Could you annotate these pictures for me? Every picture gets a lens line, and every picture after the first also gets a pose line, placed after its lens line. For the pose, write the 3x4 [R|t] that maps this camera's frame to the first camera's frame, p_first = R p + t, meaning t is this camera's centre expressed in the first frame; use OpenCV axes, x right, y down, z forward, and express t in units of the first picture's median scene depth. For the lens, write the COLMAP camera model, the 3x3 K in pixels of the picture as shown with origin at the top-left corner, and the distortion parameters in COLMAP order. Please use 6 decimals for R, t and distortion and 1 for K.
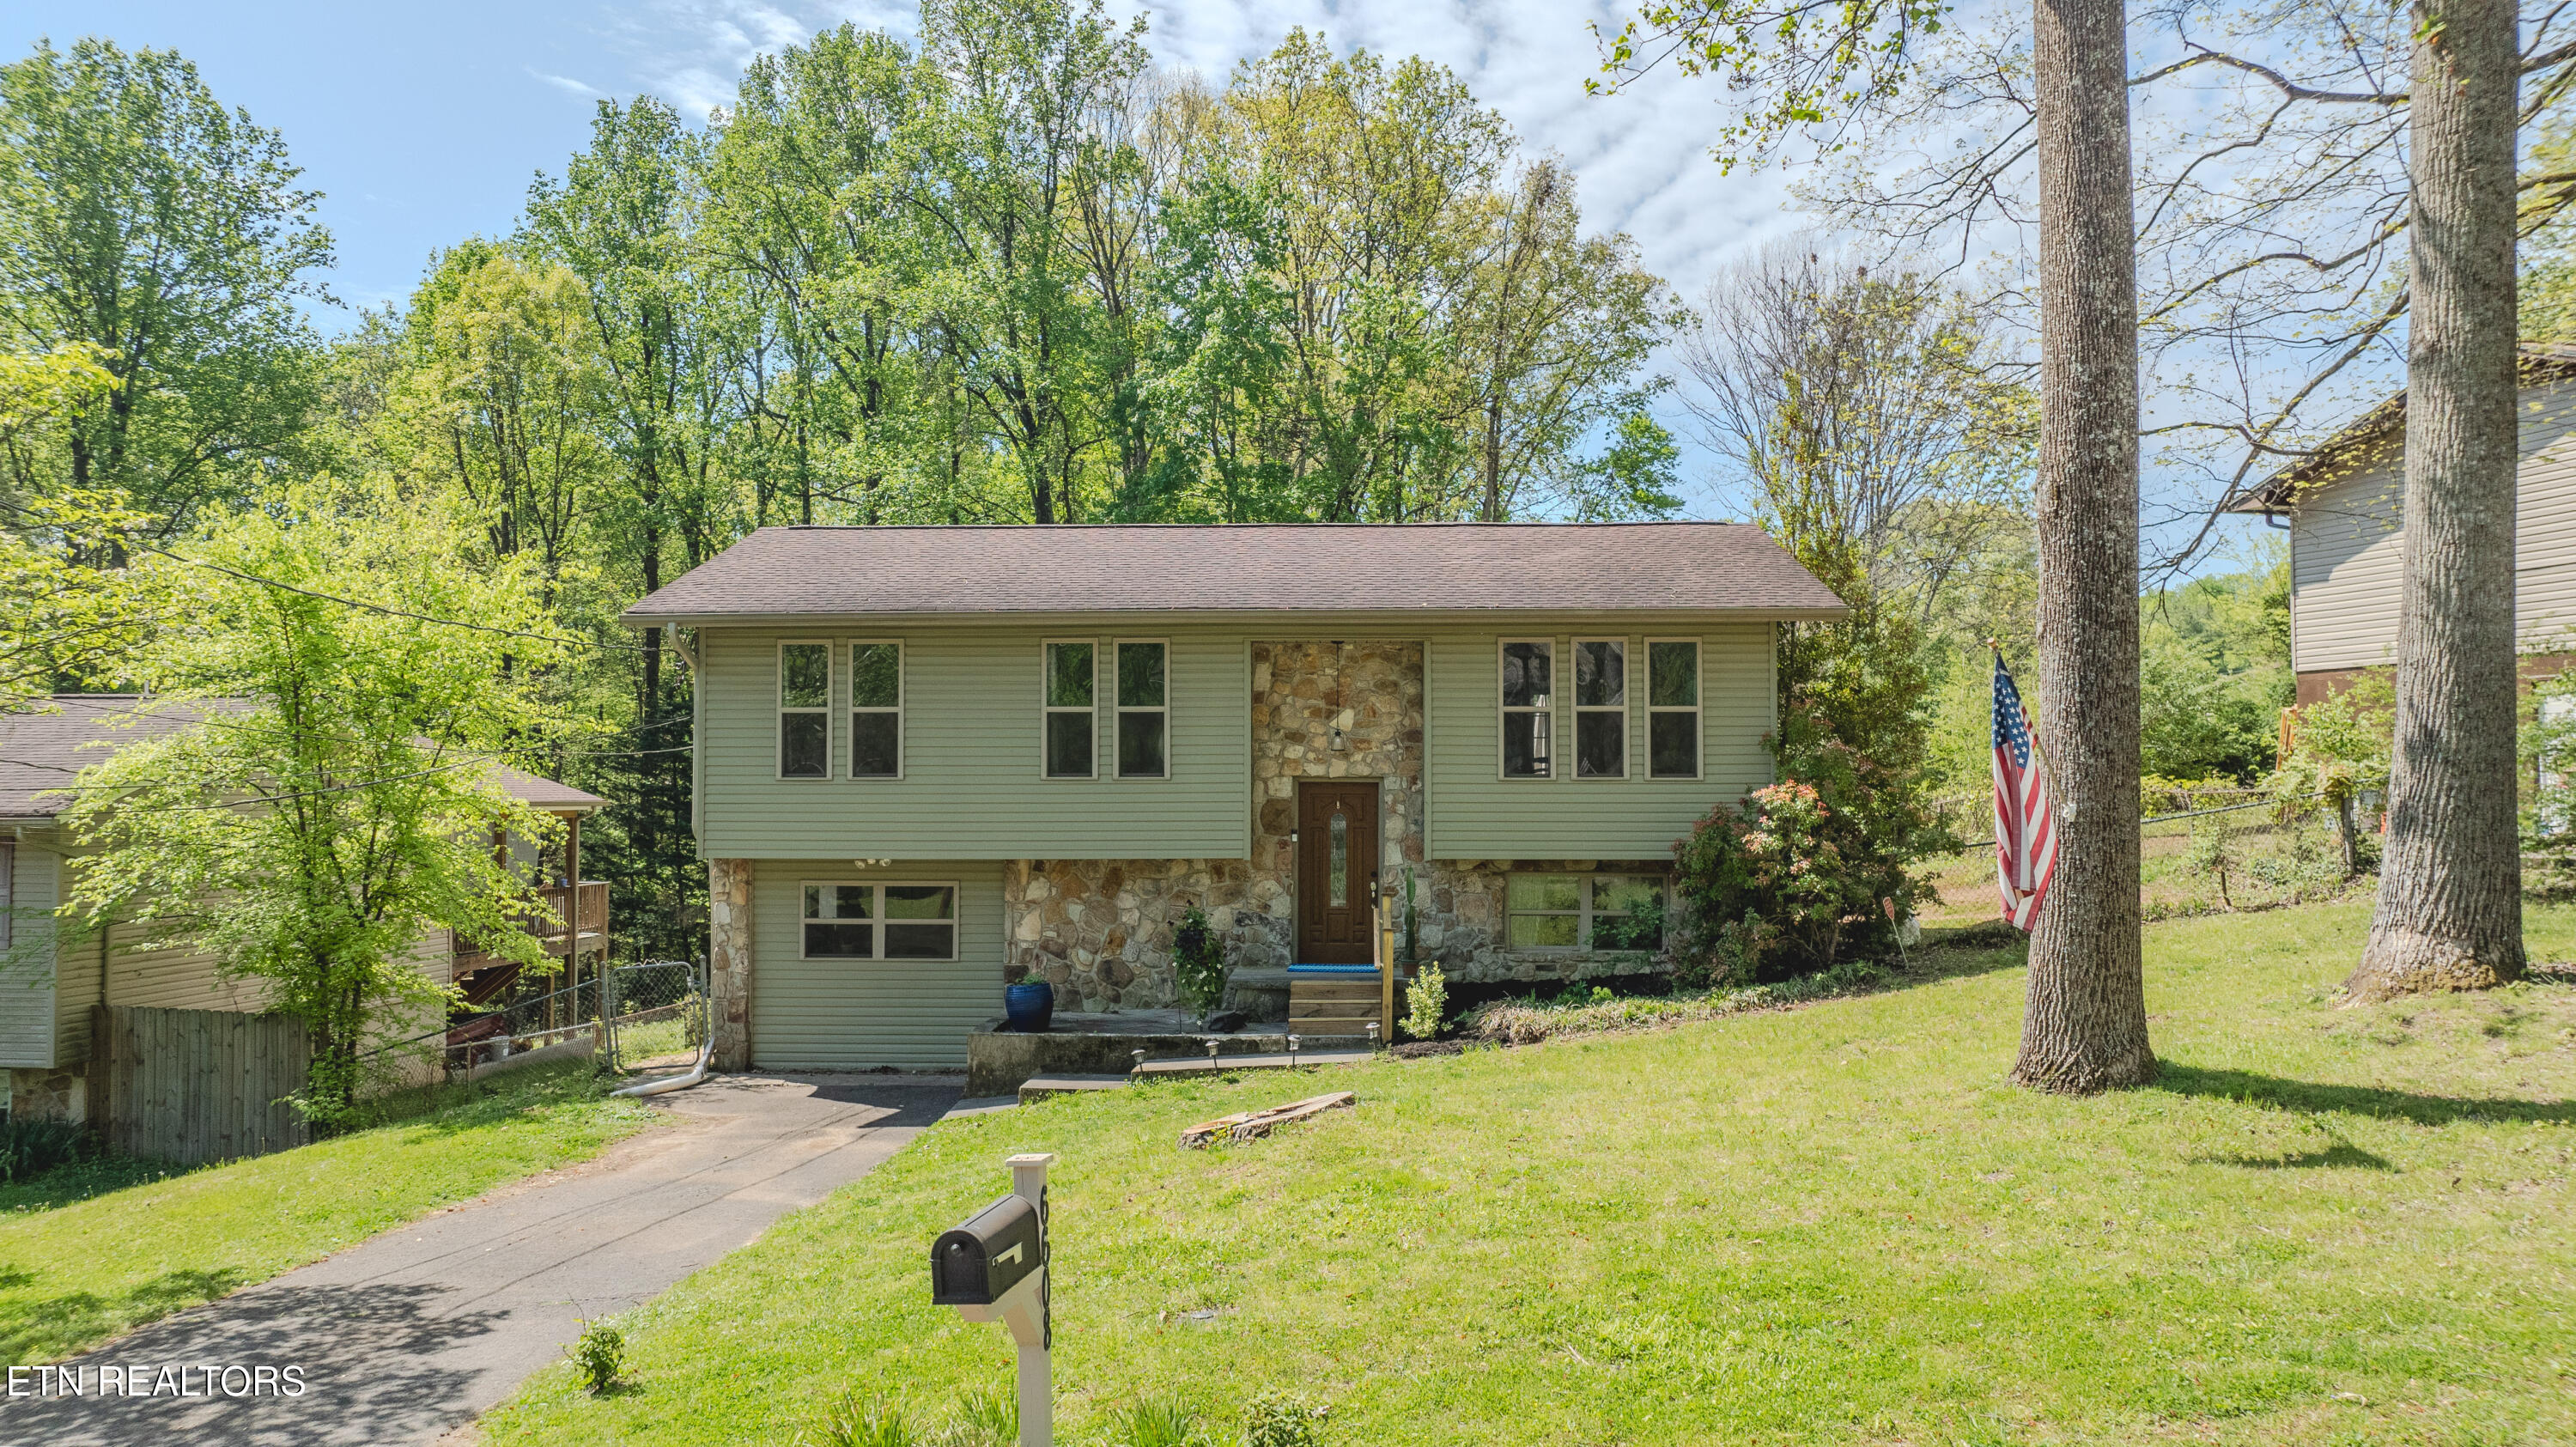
lens RADIAL K [[1890.2, 0, 1288.0], [0, 1890.2, 723.5], [0, 0, 1]] dist [0.004869, 0.000467]
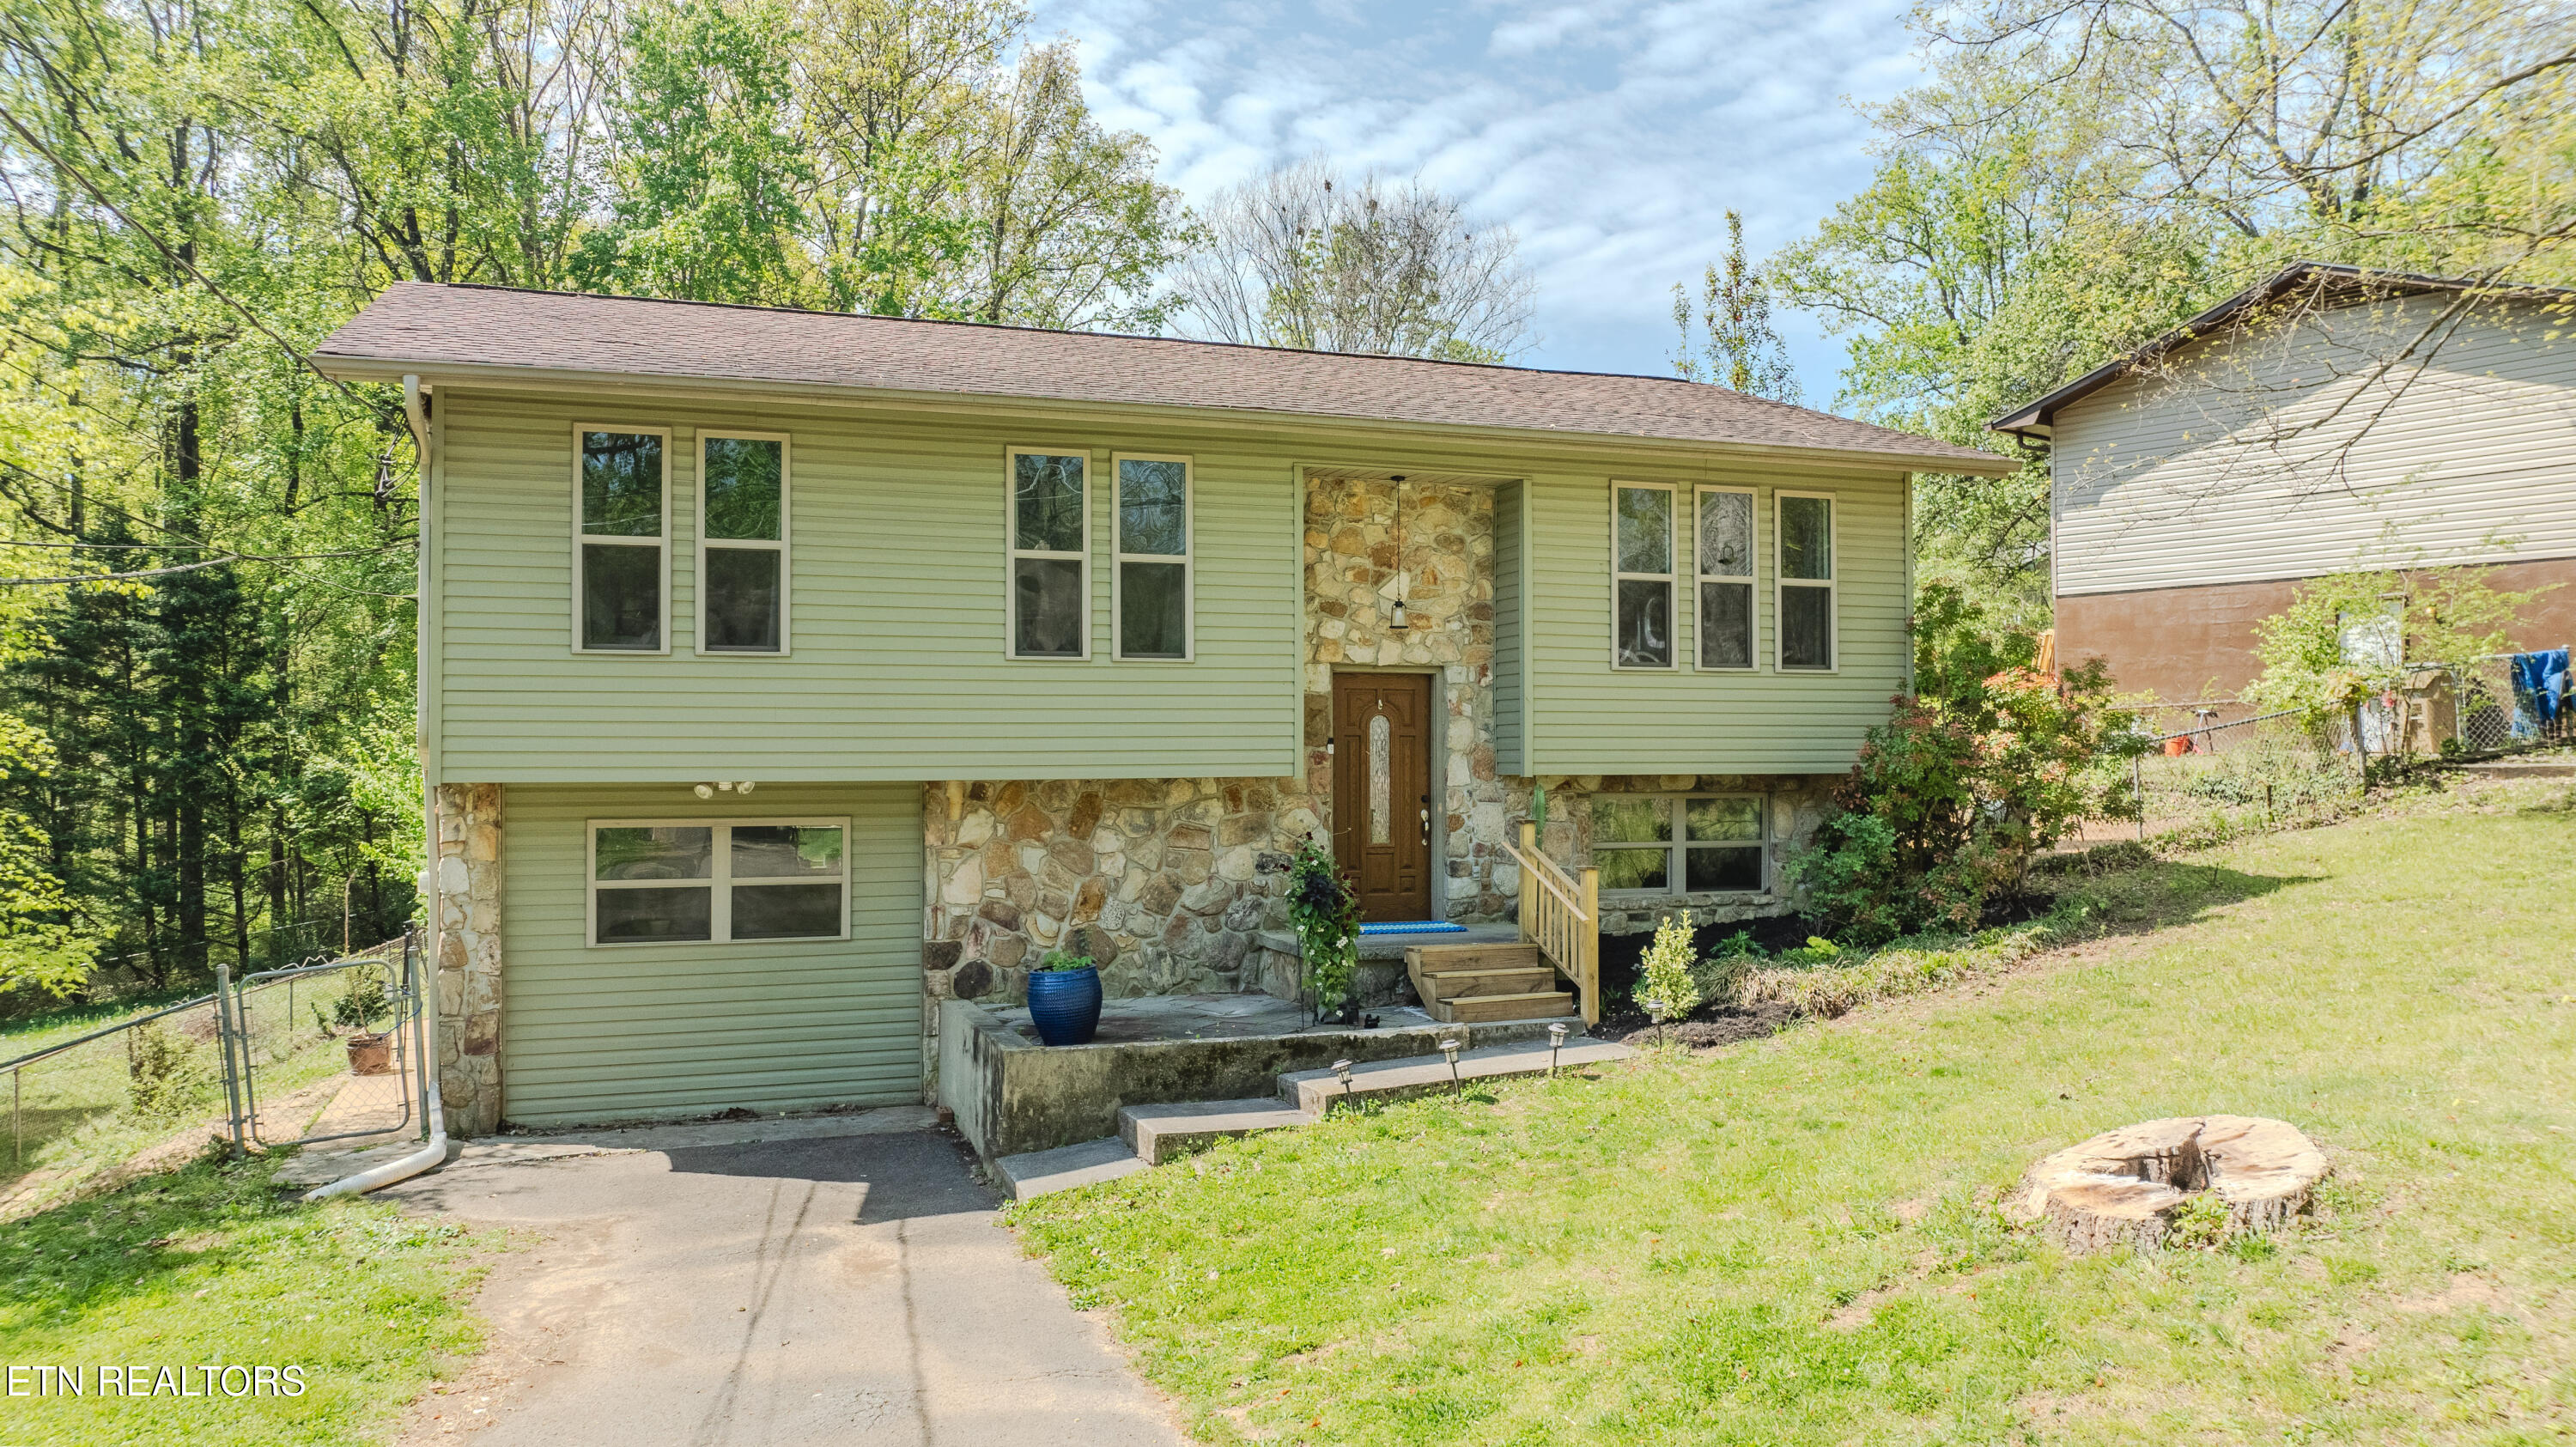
lens RADIAL K [[1852.5, 0, 1288.0], [0, 1852.5, 723.5], [0, 0, 1]] dist [-0.007212, -0.000764]
pose [[0.923989, 0.004044, 0.382397, -0.281684], [-0.010562, 0.999833, 0.014947, 0.040562], [-0.382272, -0.017850, 0.923877, 0.357084]]
